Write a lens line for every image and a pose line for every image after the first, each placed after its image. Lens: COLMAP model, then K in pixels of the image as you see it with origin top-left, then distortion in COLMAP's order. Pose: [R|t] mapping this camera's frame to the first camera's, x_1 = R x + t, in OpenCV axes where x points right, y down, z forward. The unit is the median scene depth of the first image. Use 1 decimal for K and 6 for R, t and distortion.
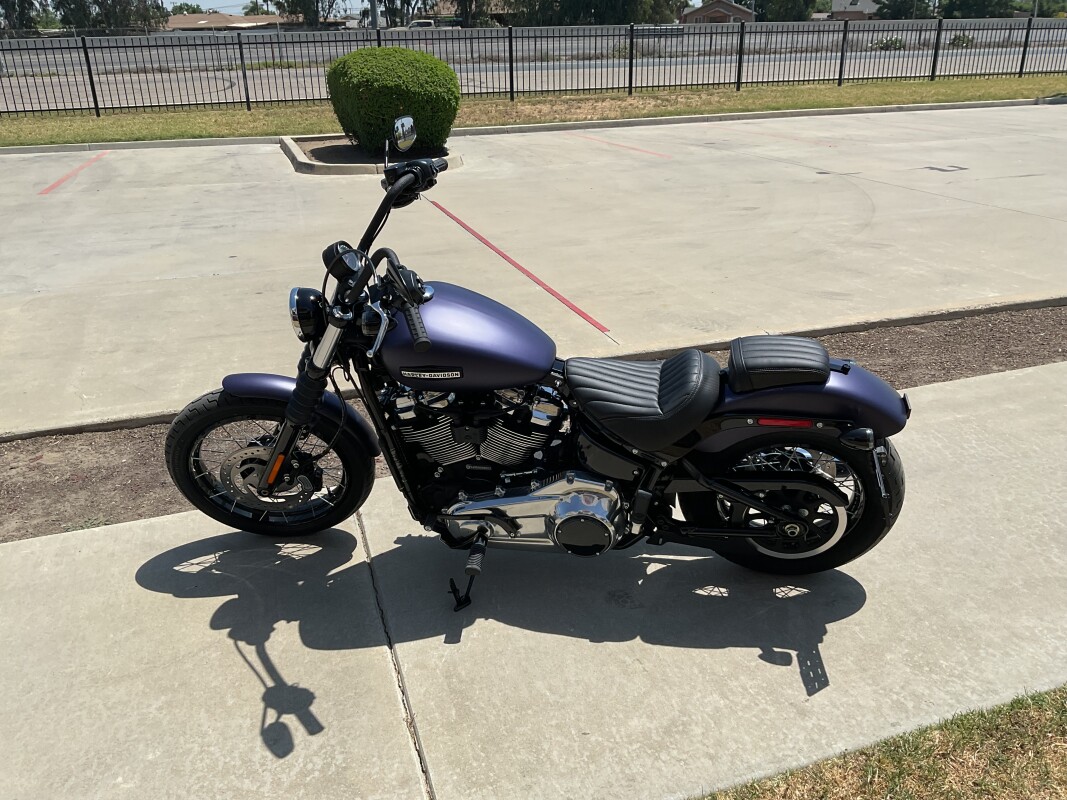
lens RADIAL K [[869.9, 0, 491.7], [0, 869.9, 403.4], [0, 0, 1]] dist [0.091219, -0.120740]
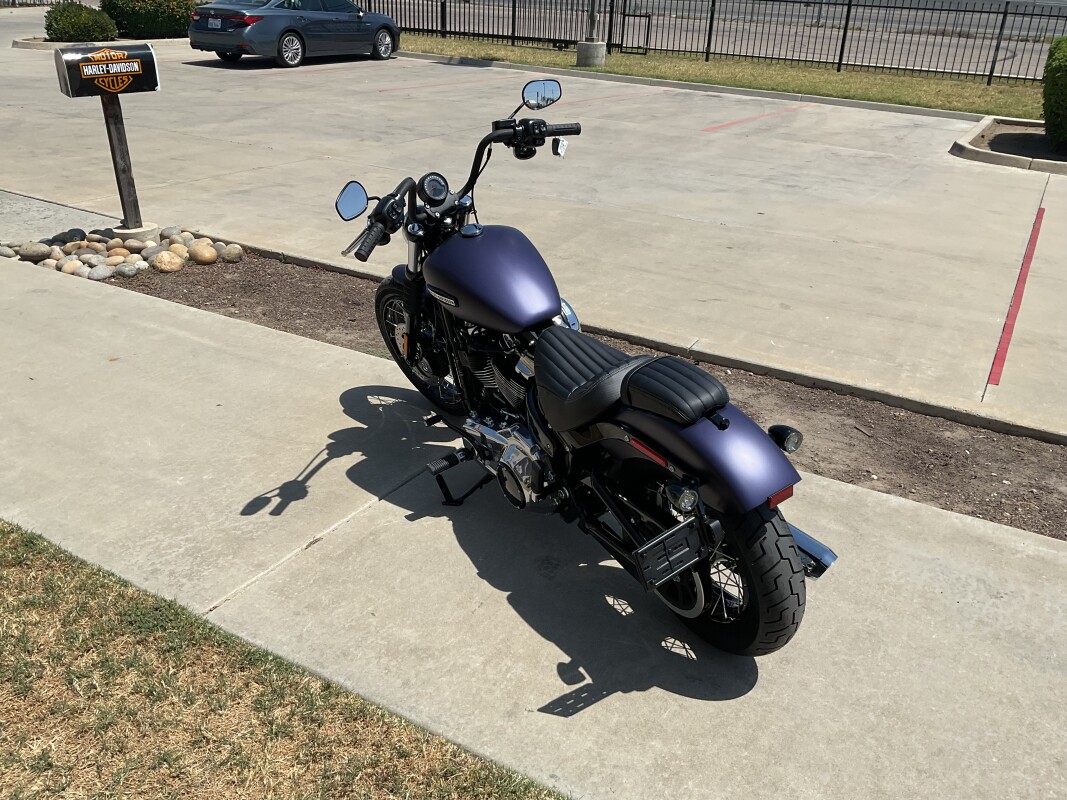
lens RADIAL K [[869.9, 0, 491.7], [0, 869.9, 403.4], [0, 0, 1]] dist [0.091219, -0.120740]
pose [[0.661505, 0.363836, -0.655770, 0.602482], [-0.337723, 0.925269, 0.172683, -0.085832], [0.669593, 0.107238, 0.734946, 0.176379]]
